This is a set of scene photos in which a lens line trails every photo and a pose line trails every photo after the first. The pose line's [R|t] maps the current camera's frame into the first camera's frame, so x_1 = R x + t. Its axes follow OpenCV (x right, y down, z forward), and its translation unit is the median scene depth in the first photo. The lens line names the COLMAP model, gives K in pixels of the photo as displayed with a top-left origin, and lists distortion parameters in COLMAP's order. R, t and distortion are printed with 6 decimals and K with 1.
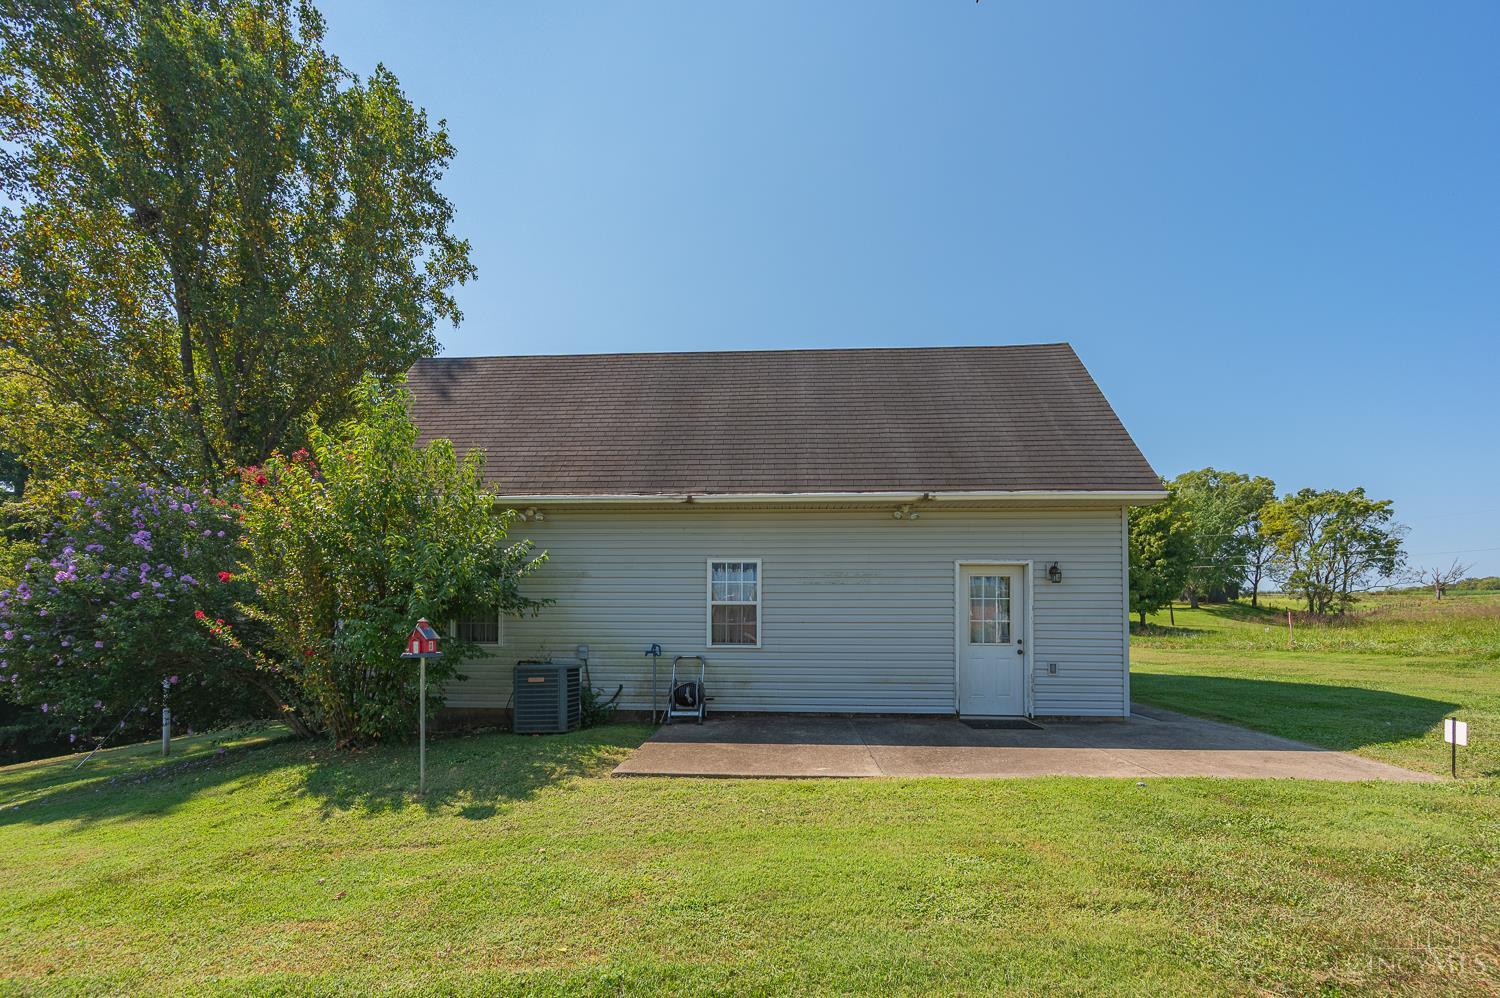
lens RADIAL K [[742.9, 0, 753.0], [0, 742.9, 617.7], [0, 0, 1]] dist [-0.000186, 0.000226]
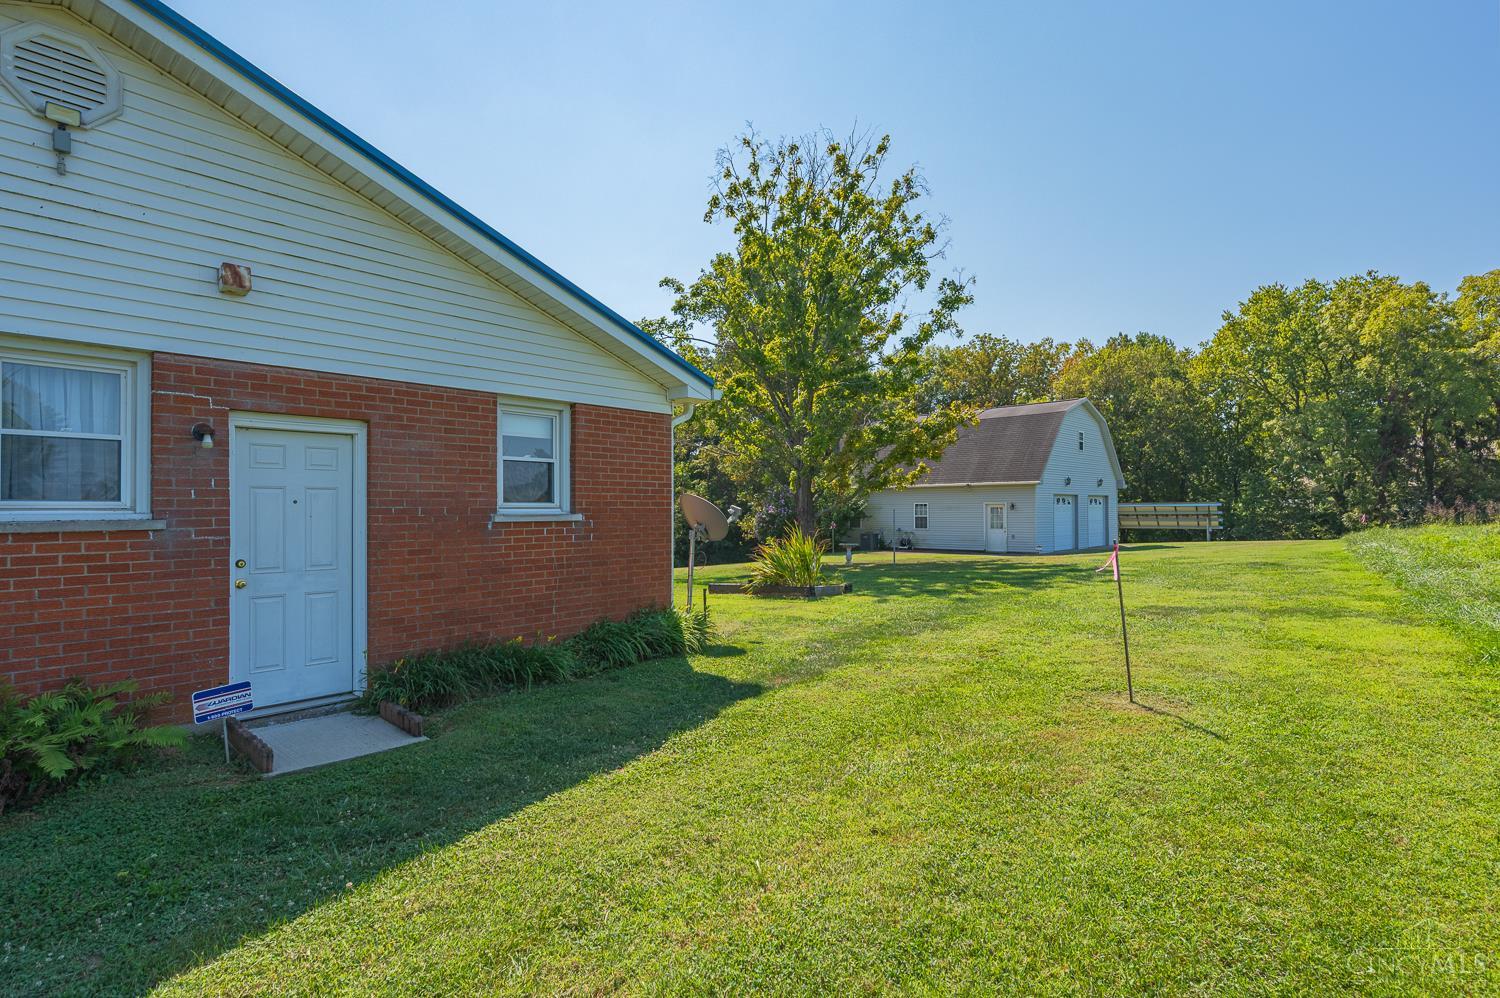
lens RADIAL K [[743.0, 0, 744.3], [0, 743.0, 499.3], [0, 0, 1]] dist [0.002748, -0.000858]
pose [[0.768533, -0.015537, -0.639622, 1.513469], [0.007593, 0.999856, -0.015165, -0.050173], [0.639765, 0.006799, 0.768540, -2.100999]]
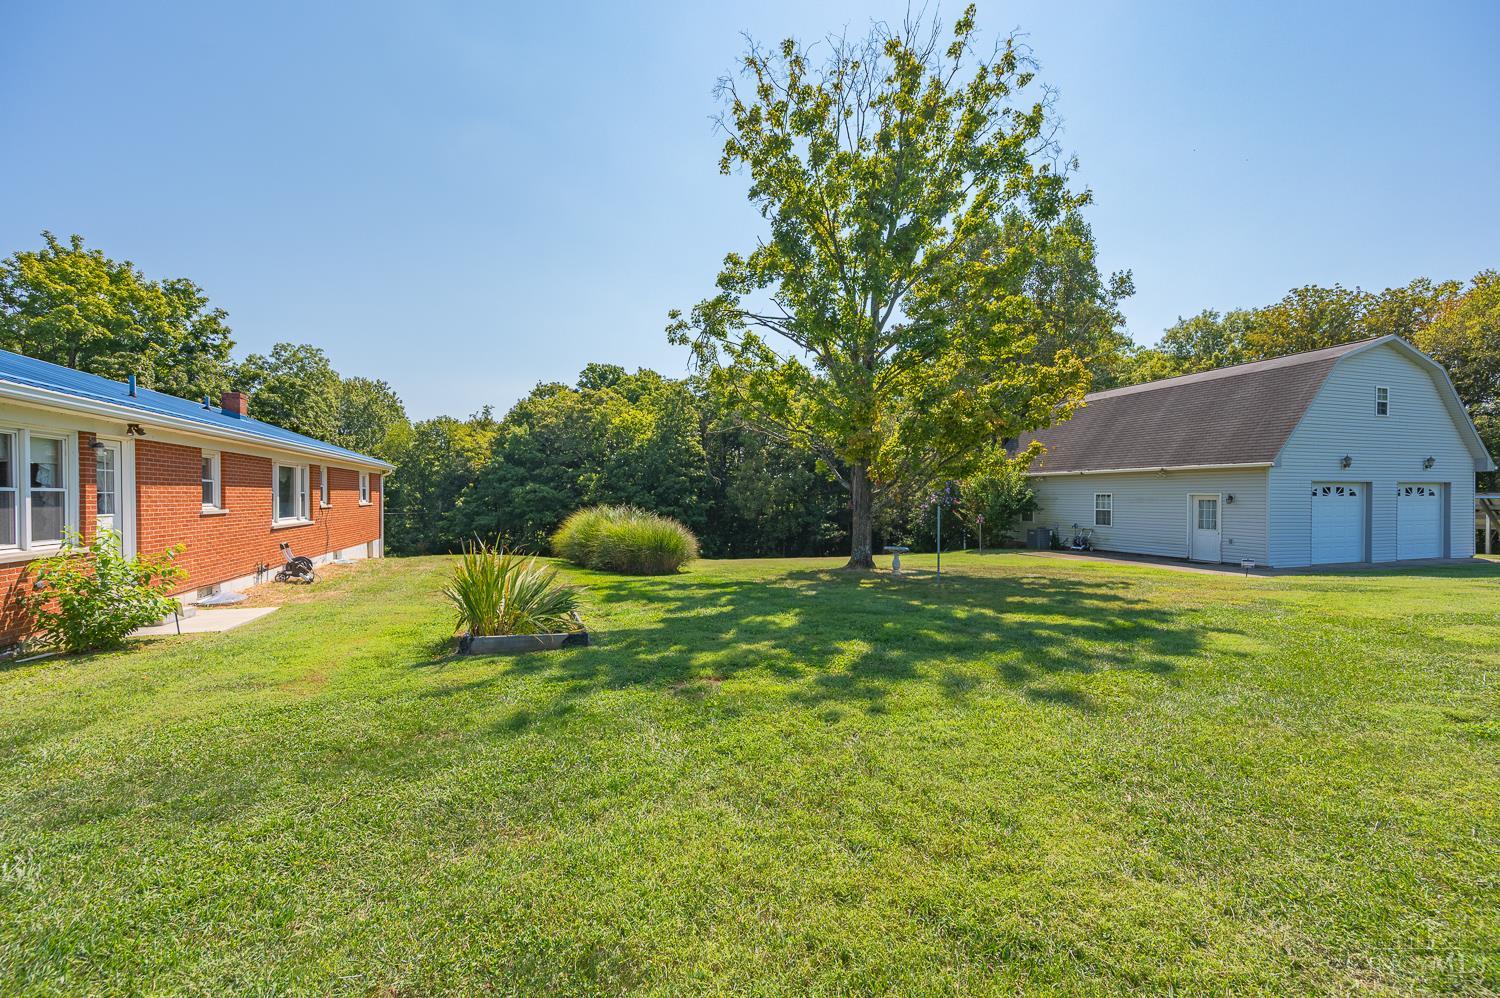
lens RADIAL K [[598.4, 0, 749.1], [0, 598.4, 500.8], [0, 0, 1]] dist [0.000320, 0.000619]
pose [[0.375156, 0.004588, -0.926950, 1.498511], [0.002205, 0.999981, 0.005842, -0.066719], [0.926959, -0.004236, 0.375139, -0.996567]]
